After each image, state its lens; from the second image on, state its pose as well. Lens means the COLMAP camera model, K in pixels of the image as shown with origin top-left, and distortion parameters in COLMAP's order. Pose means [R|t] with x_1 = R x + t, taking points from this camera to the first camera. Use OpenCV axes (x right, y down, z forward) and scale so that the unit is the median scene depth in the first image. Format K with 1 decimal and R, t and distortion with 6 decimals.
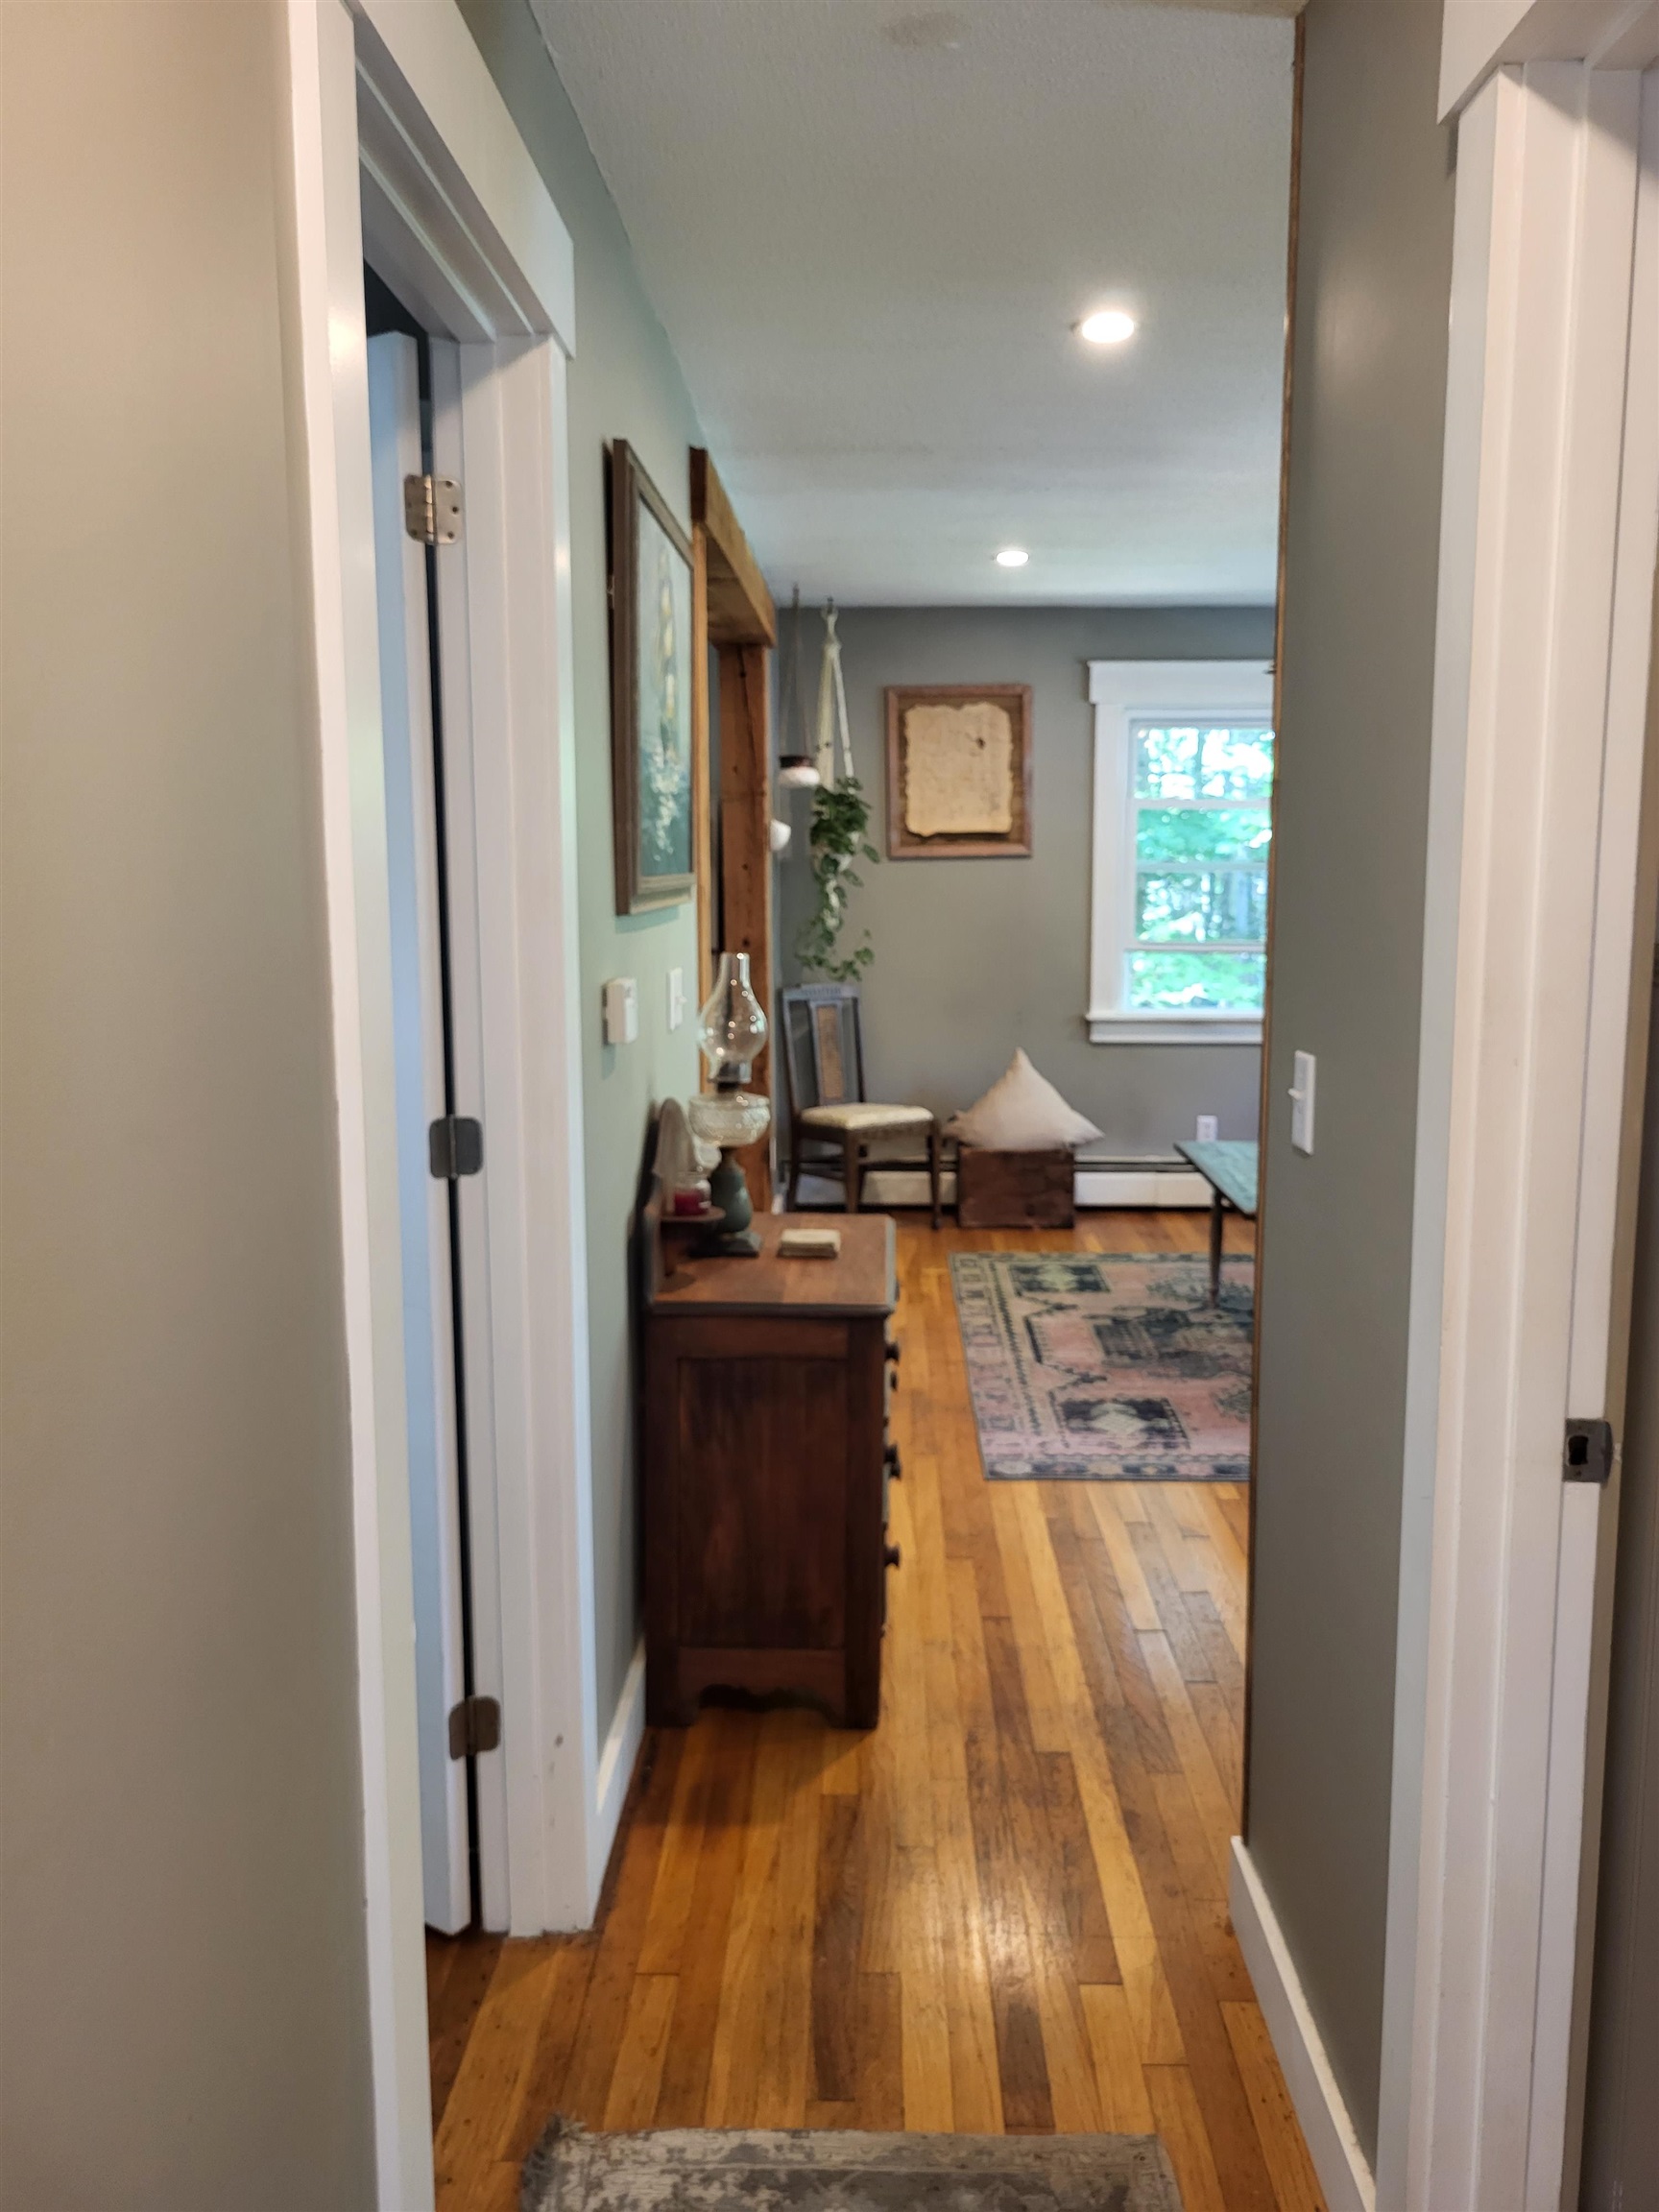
lens RADIAL K [[1676.6, 0, 872.6], [0, 1676.6, 1092.4], [0, 0, 1]] dist [0.036859, -0.002793]
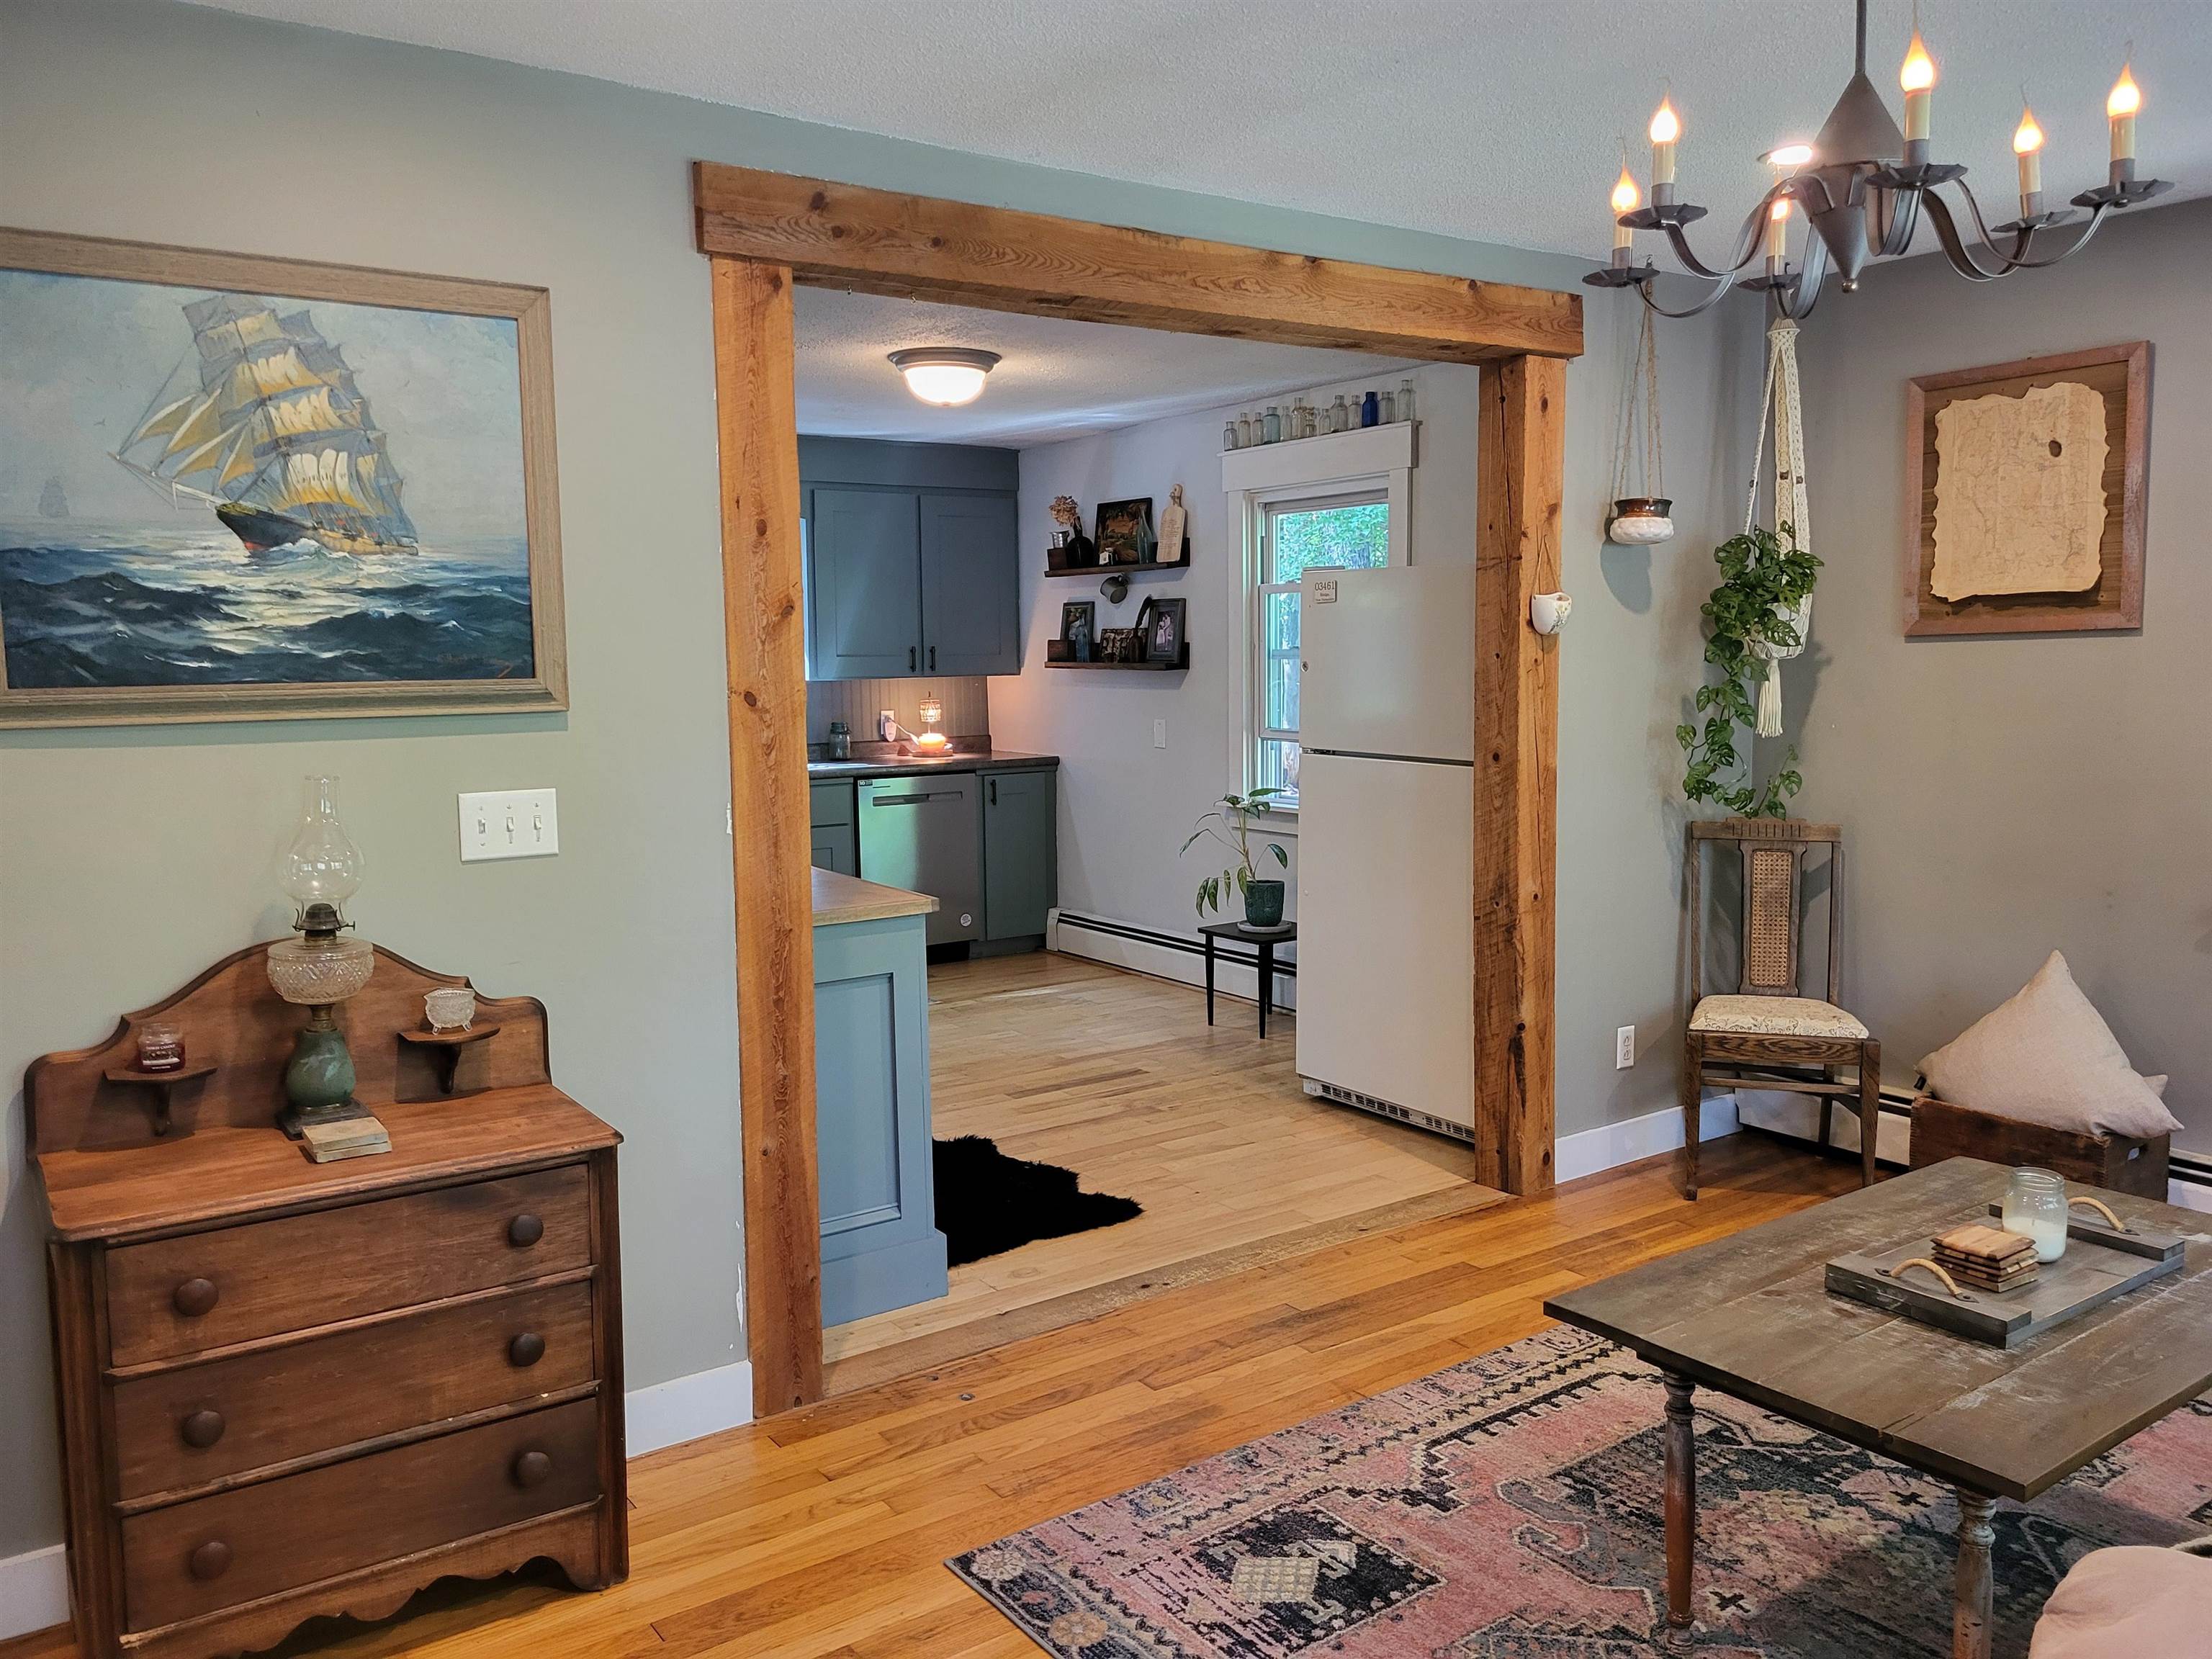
lens RADIAL K [[1682.8, 0, 1106.0], [0, 1682.8, 829.5], [0, 0, 1]] dist [0.016189, -0.003451]
pose [[0.590247, 0.079623, -0.803286, 0.416508], [-0.097904, 0.994838, 0.026671, -0.058941], [0.801264, 0.062903, 0.594995, 0.412021]]
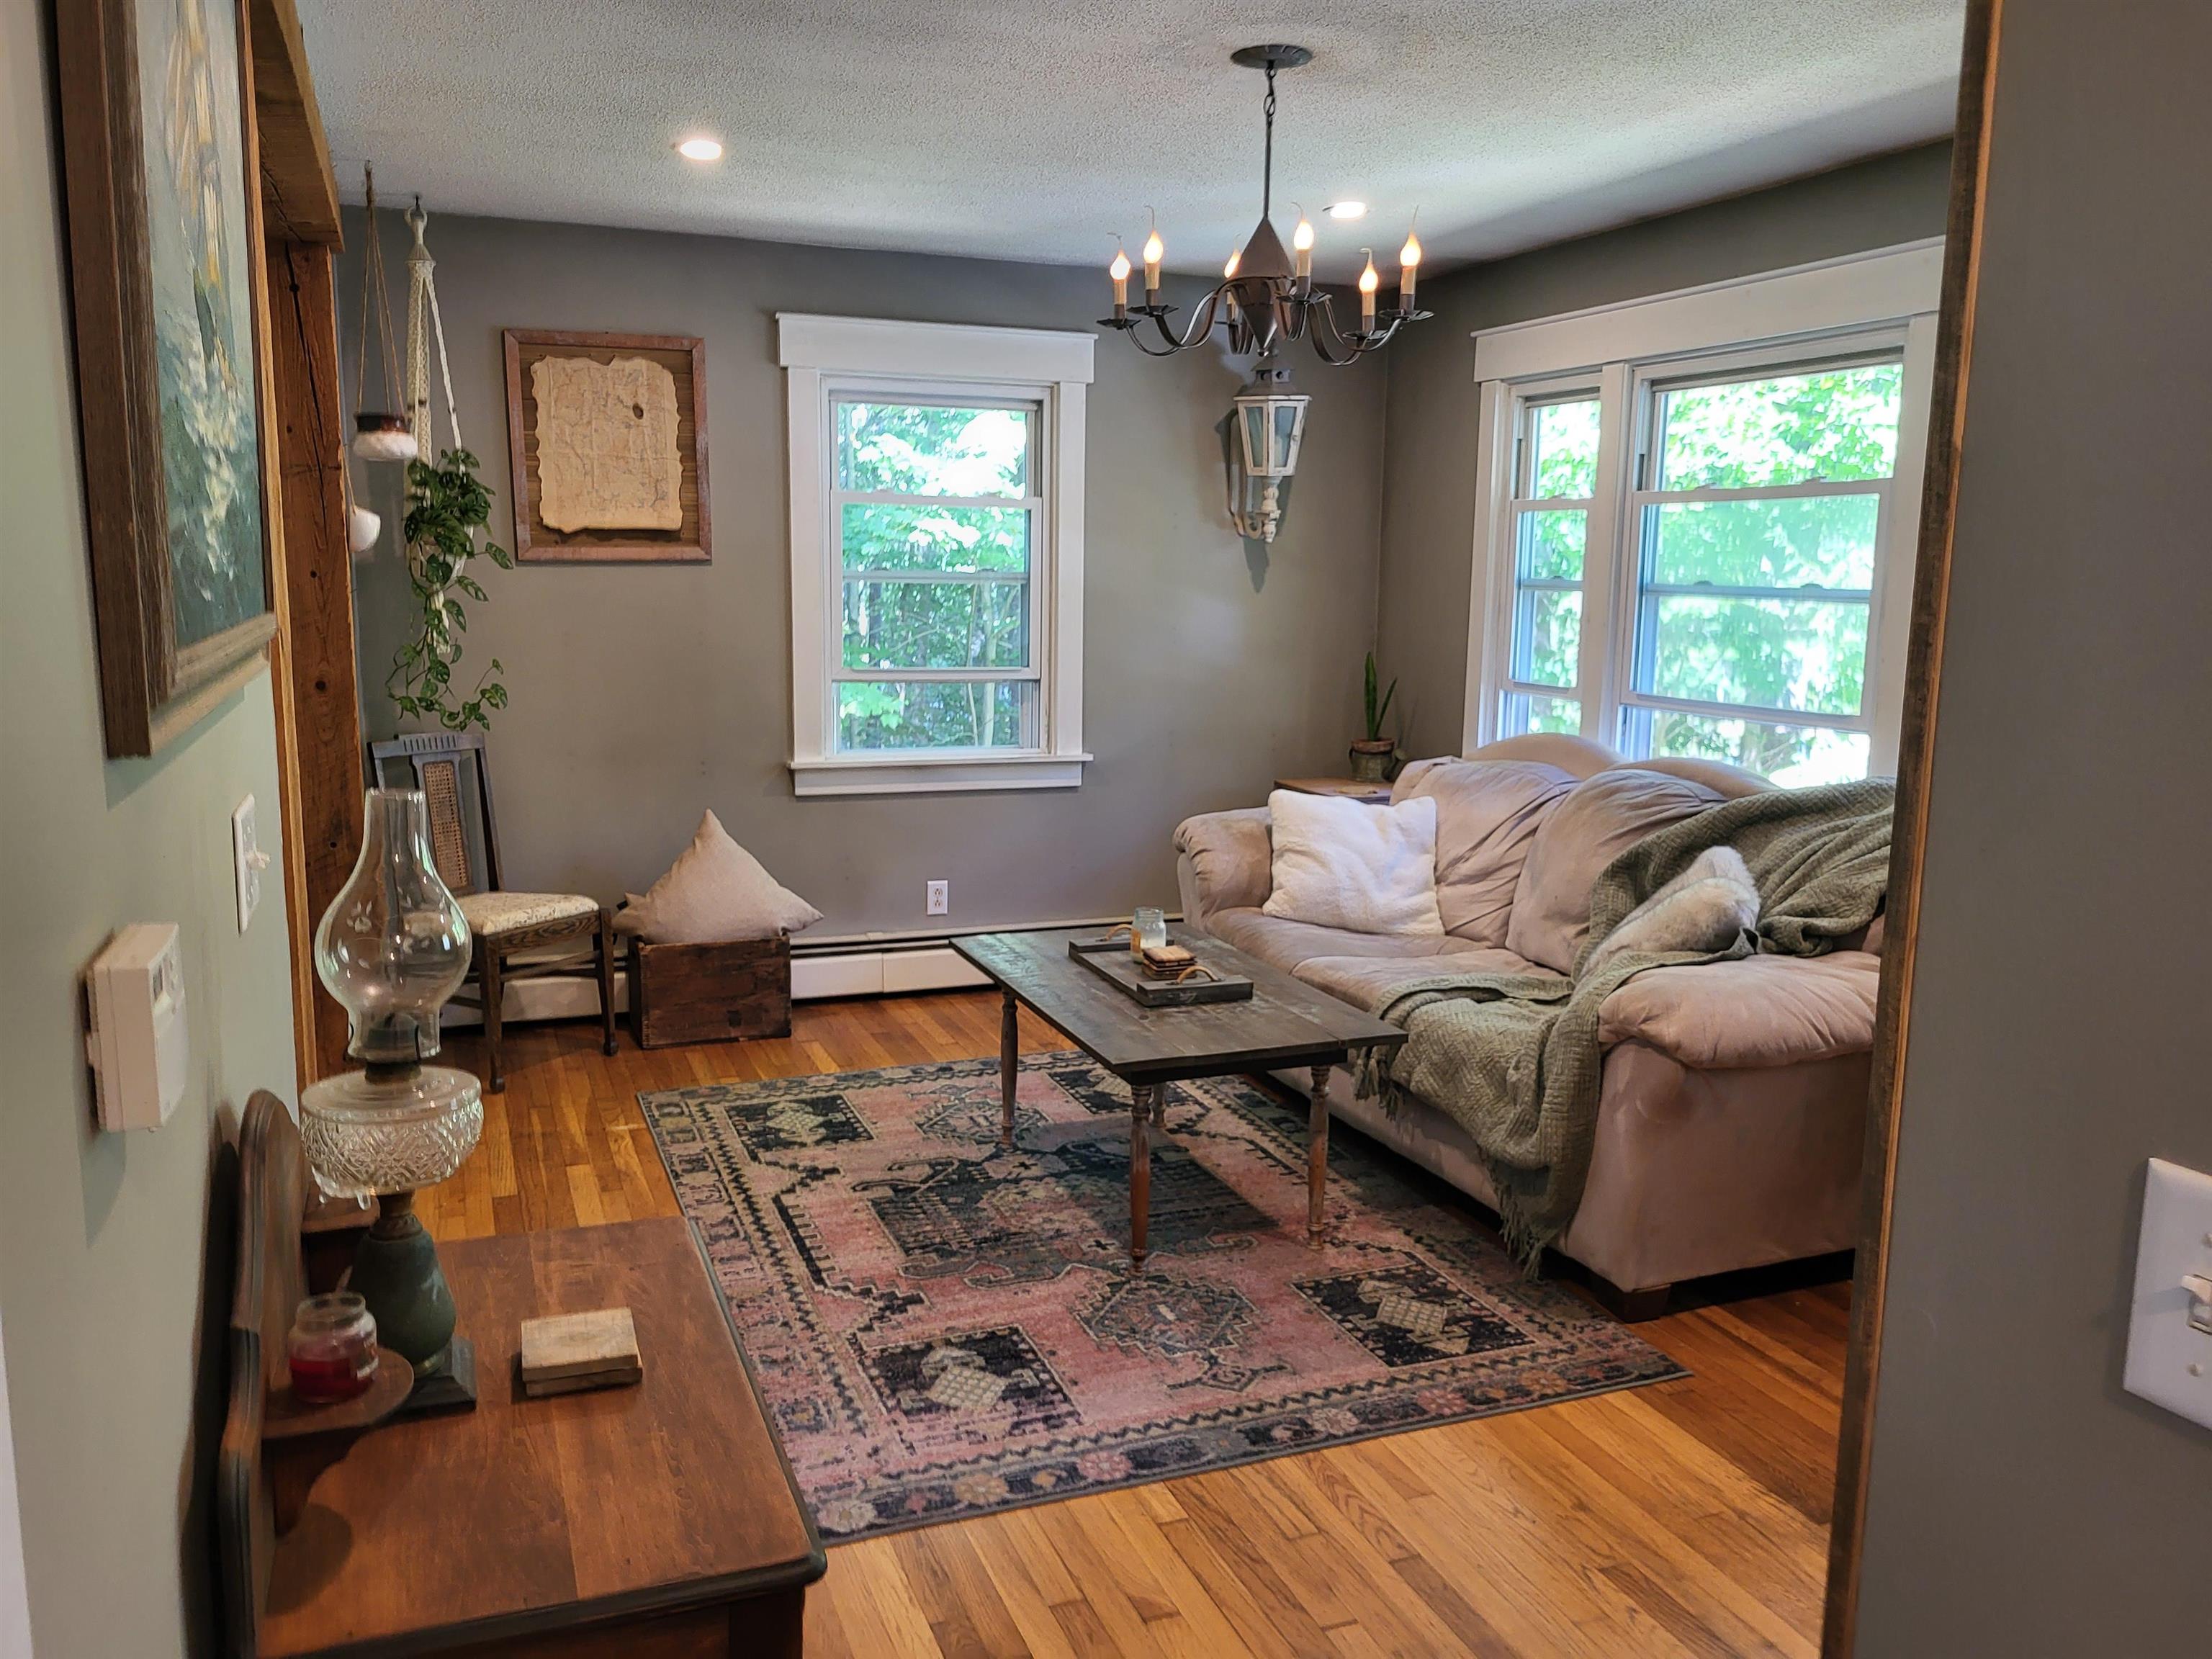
lens RADIAL K [[1676.6, 0, 1078.1], [0, 1676.6, 833.1], [0, 0, 1]] dist [0.036859, -0.002793]
pose [[0.932220, -0.046743, 0.358861, -0.037022], [0.037105, 0.998743, 0.033700, -0.039996], [-0.359985, -0.018101, 0.932782, 0.240109]]
